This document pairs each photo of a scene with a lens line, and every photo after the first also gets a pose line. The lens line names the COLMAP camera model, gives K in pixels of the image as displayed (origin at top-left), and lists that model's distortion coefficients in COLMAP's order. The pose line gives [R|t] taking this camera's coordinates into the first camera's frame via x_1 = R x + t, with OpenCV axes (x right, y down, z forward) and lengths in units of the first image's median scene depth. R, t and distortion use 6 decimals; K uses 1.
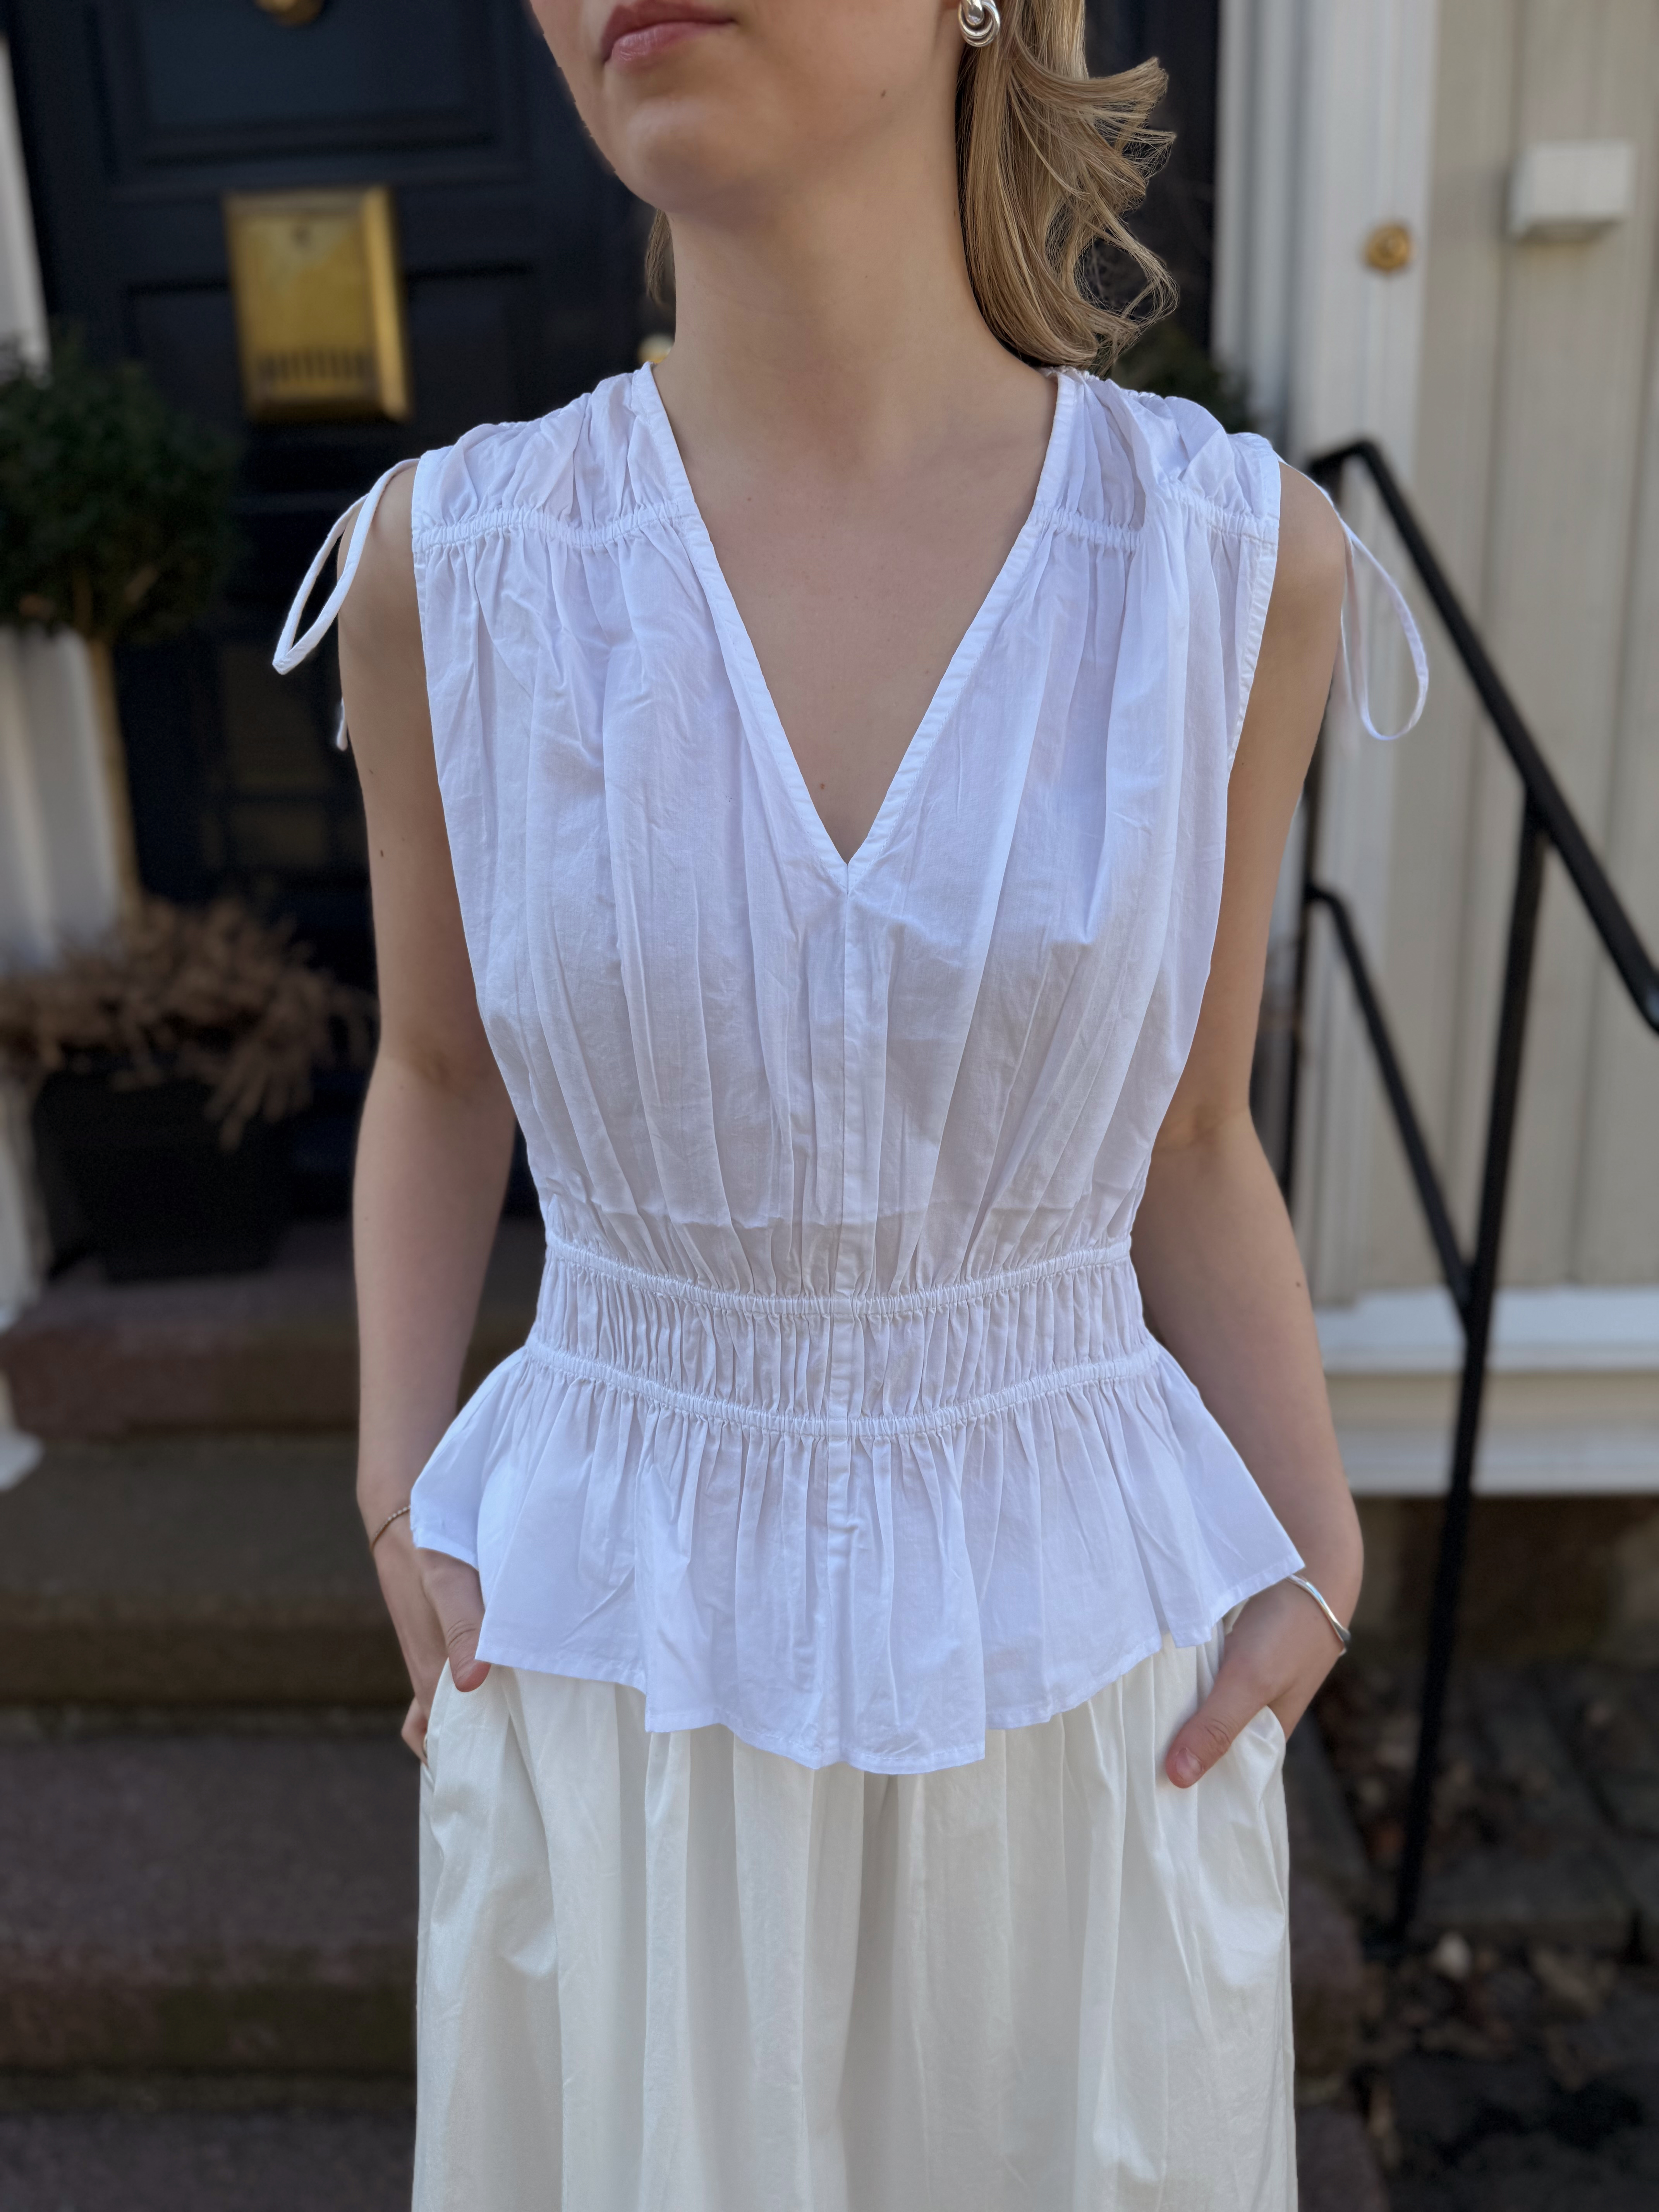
lens RADIAL K [[1561.3, 0, 831.6], [0, 1561.3, 1149.6], [0, 0, 1]] dist [0.010489, -0.030212]
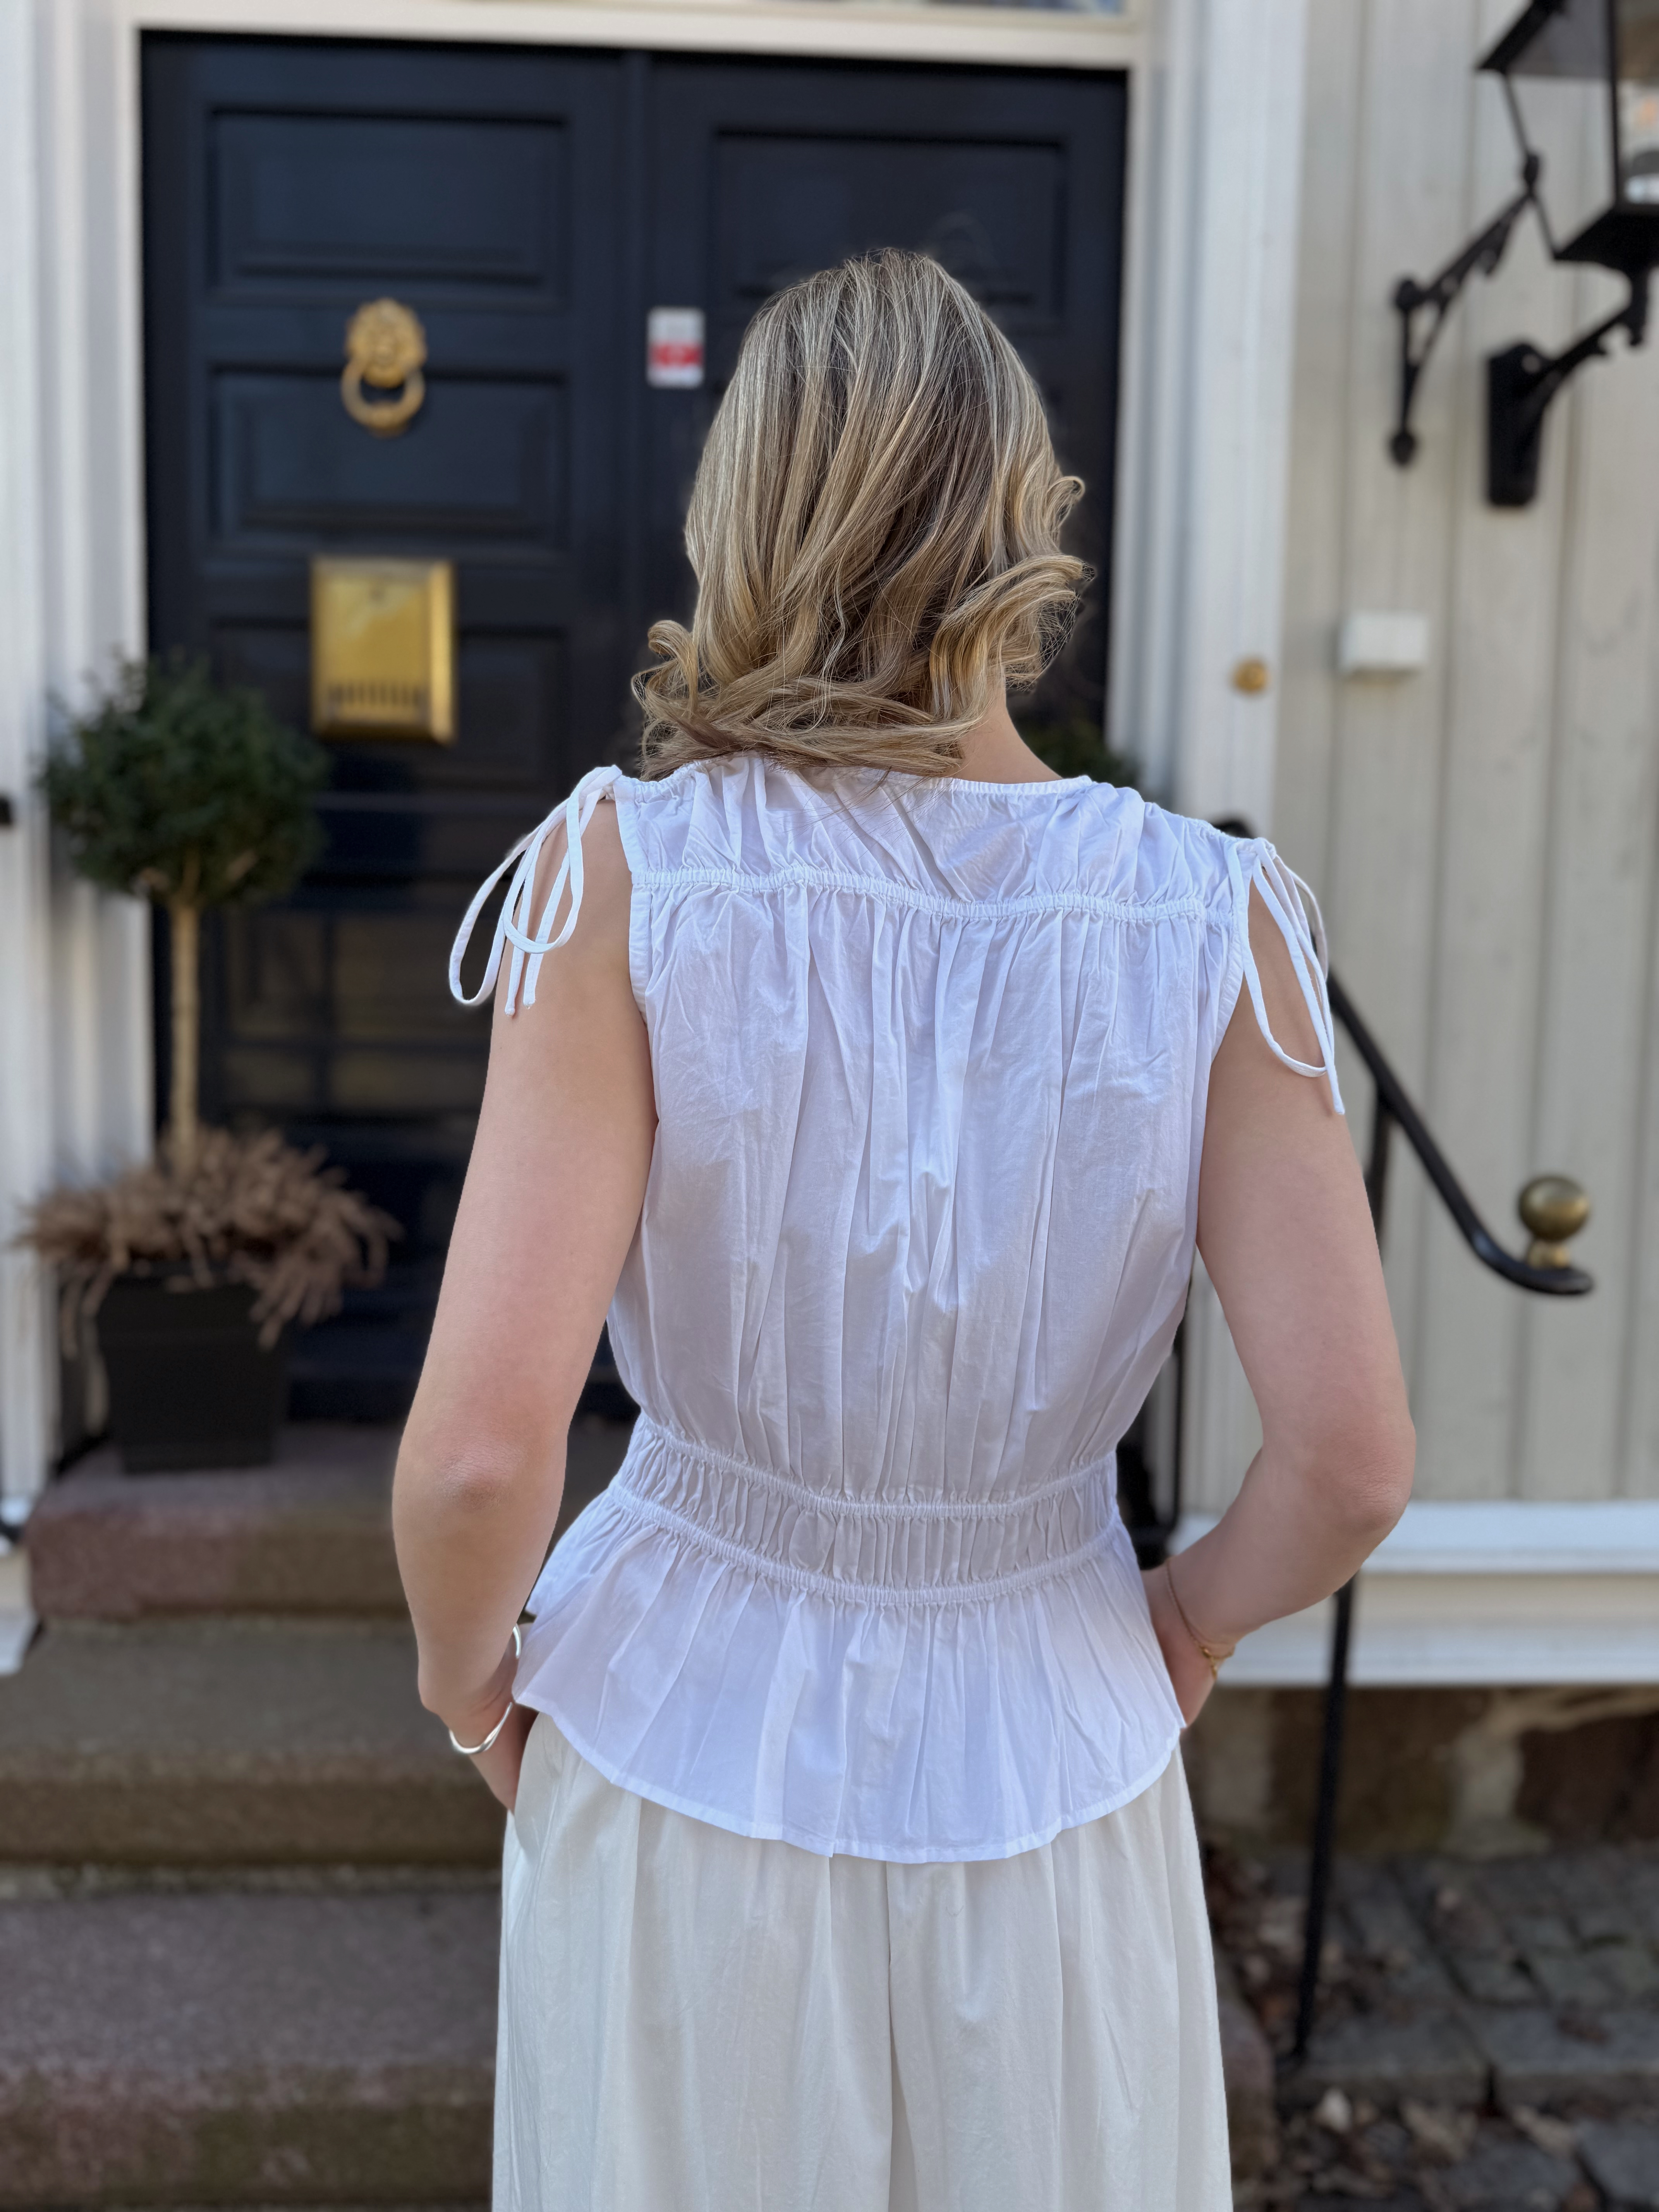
lens RADIAL K [[1561.3, 0, 831.6], [0, 1561.3, 1149.6], [0, 0, 1]] dist [0.010489, -0.030212]
pose [[0.993862, 0.037864, 0.103949, -0.105248], [-0.019793, 0.985304, -0.169657, 0.042230], [-0.108846, 0.166558, 0.980006, -0.170766]]
